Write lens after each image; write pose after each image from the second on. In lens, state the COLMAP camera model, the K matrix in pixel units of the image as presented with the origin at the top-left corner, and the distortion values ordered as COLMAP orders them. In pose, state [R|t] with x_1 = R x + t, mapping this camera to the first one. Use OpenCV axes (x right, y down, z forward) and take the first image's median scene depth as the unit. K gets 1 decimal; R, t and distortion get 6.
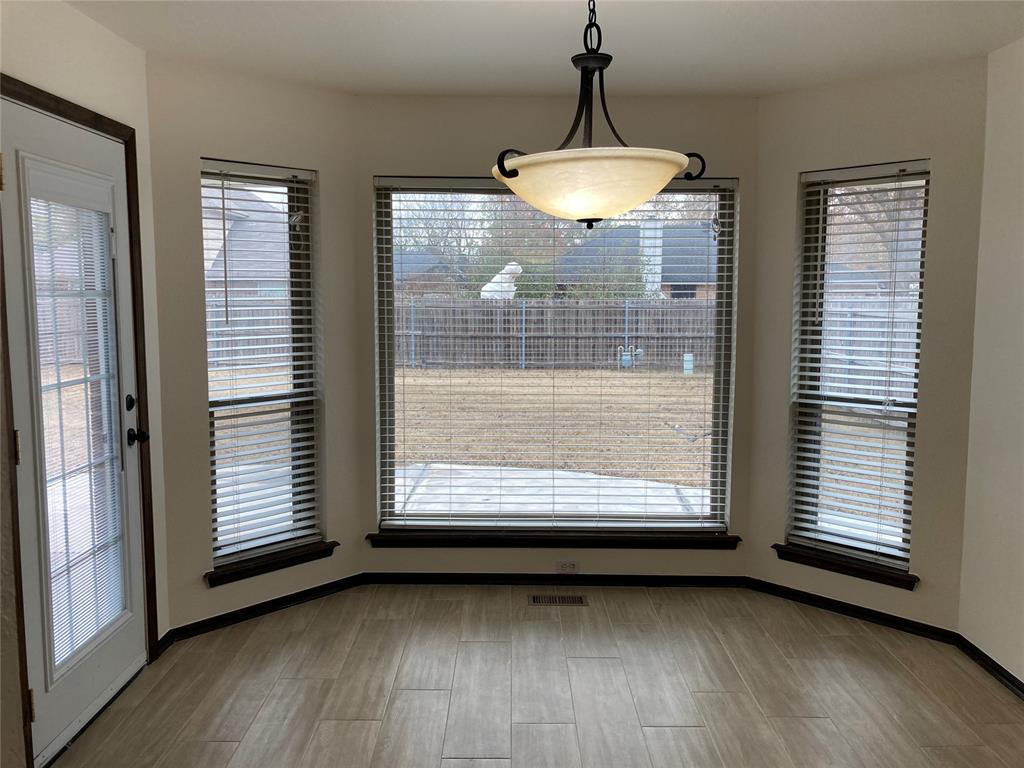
lens RADIAL K [[828.6, 0, 503.7], [0, 828.6, 373.4], [0, 0, 1]] dist [0.015682, -0.012733]
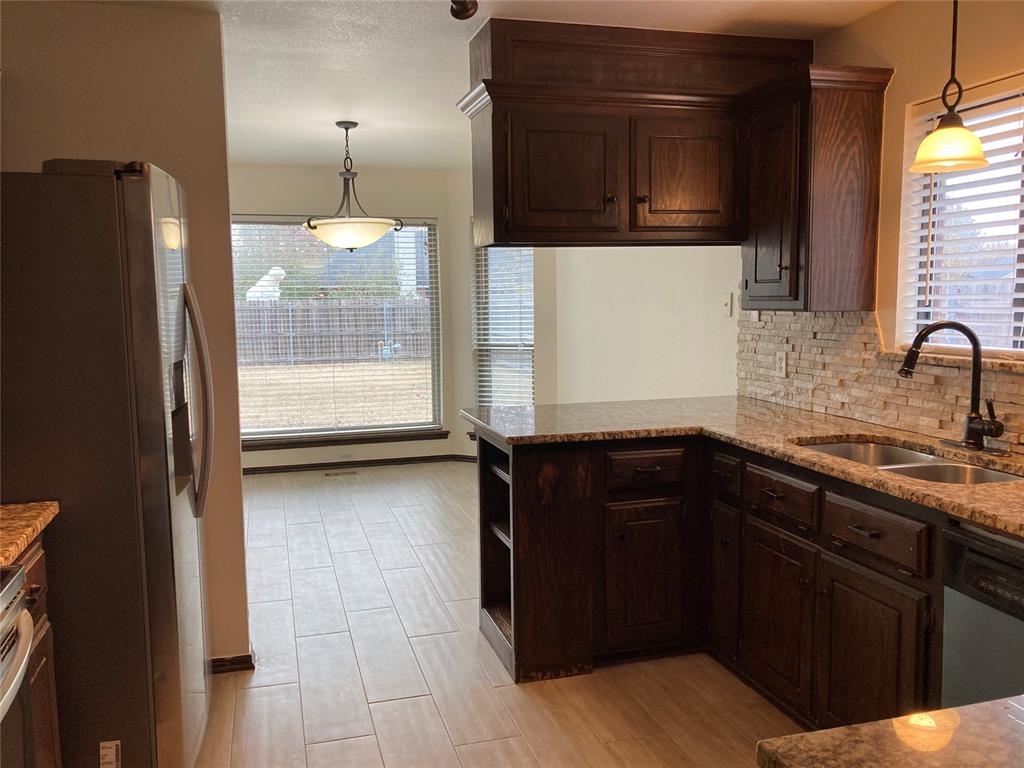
lens RADIAL K [[879.4, 0, 512.0], [0, 879.4, 384.0], [0, 0, 1]] dist [0.113984, -0.003890]
pose [[0.959901, -0.043636, 0.276923, -0.083111], [0.043966, 0.999020, 0.005018, 0.097022], [-0.276871, 0.007358, 0.960879, -0.744260]]
